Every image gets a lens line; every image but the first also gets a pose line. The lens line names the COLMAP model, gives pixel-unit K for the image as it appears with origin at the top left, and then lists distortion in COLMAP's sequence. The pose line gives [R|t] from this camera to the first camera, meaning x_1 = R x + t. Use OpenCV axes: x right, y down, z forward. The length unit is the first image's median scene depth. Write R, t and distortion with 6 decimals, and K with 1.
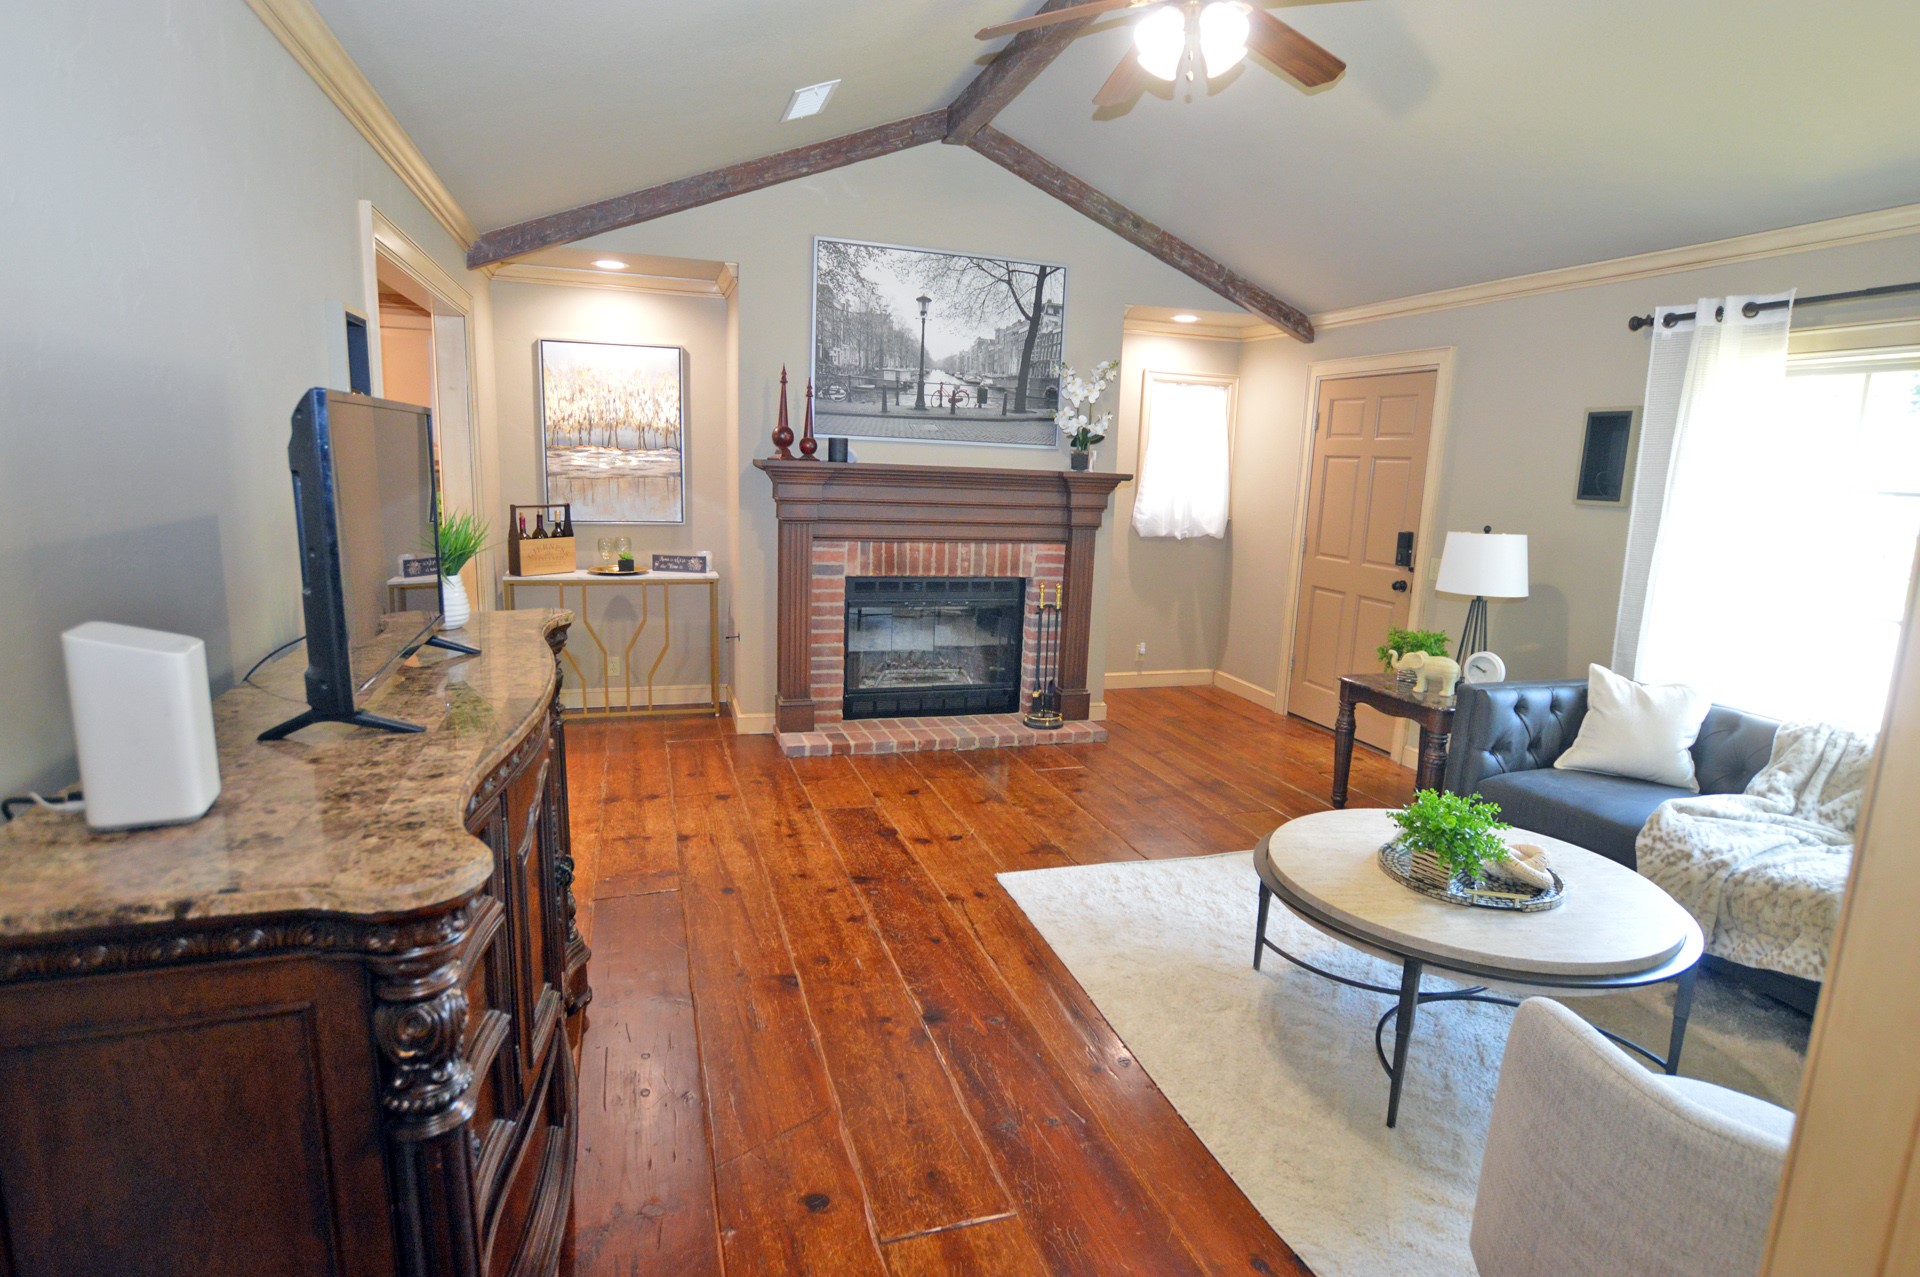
lens RADIAL K [[997.7, 0, 962.1], [0, 997.7, 643.3], [0, 0, 1]] dist [-0.001720, -0.000247]
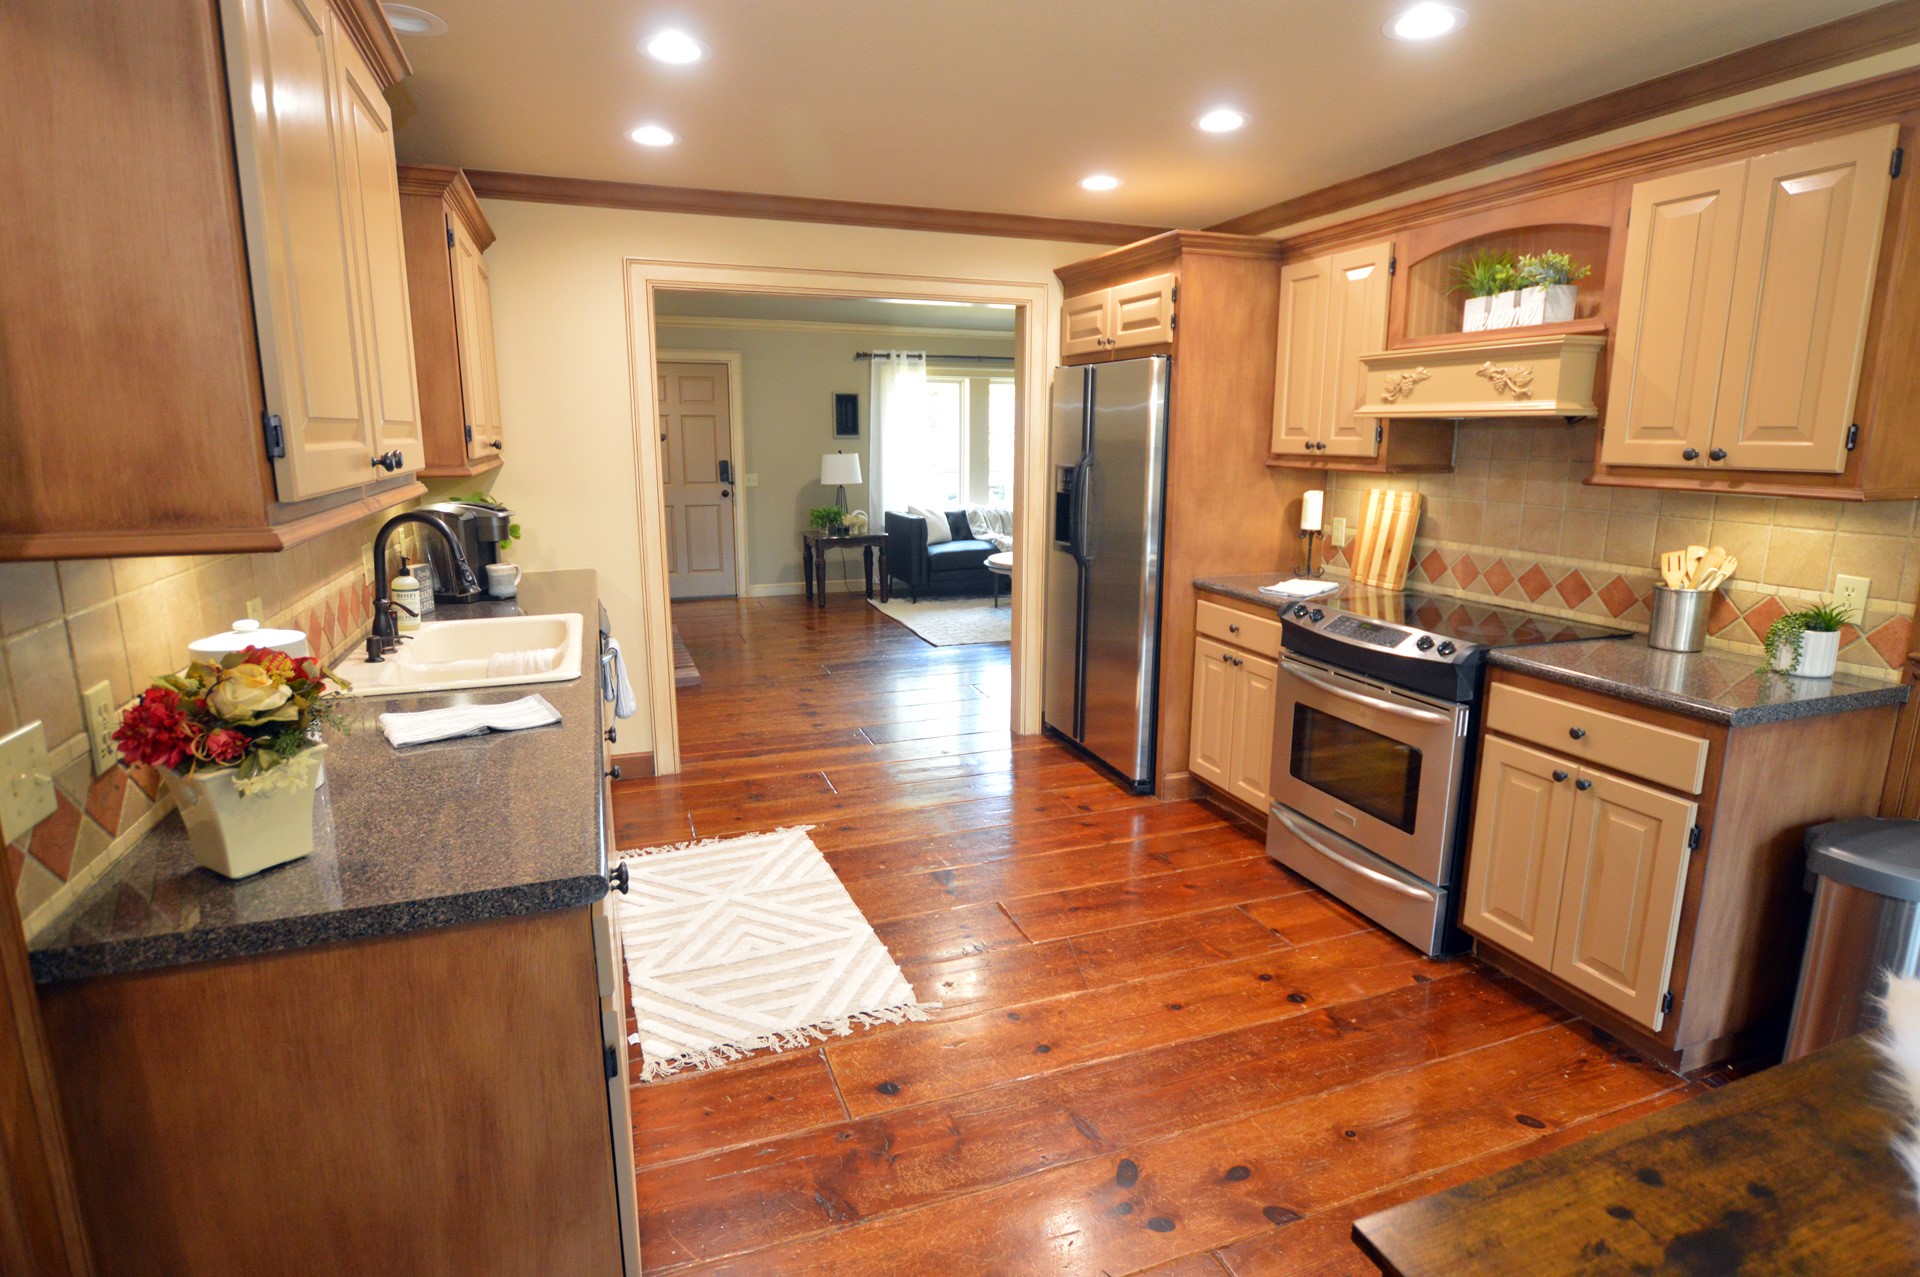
lens RADIAL K [[997.7, 0, 962.5], [0, 997.7, 635.4], [0, 0, 1]] dist [-0.001720, -0.000247]
pose [[-0.039386, -0.232042, 0.971908, -1.530622], [0.184157, 0.954316, 0.235305, -0.186129], [-0.982107, 0.188251, 0.005145, 0.802459]]
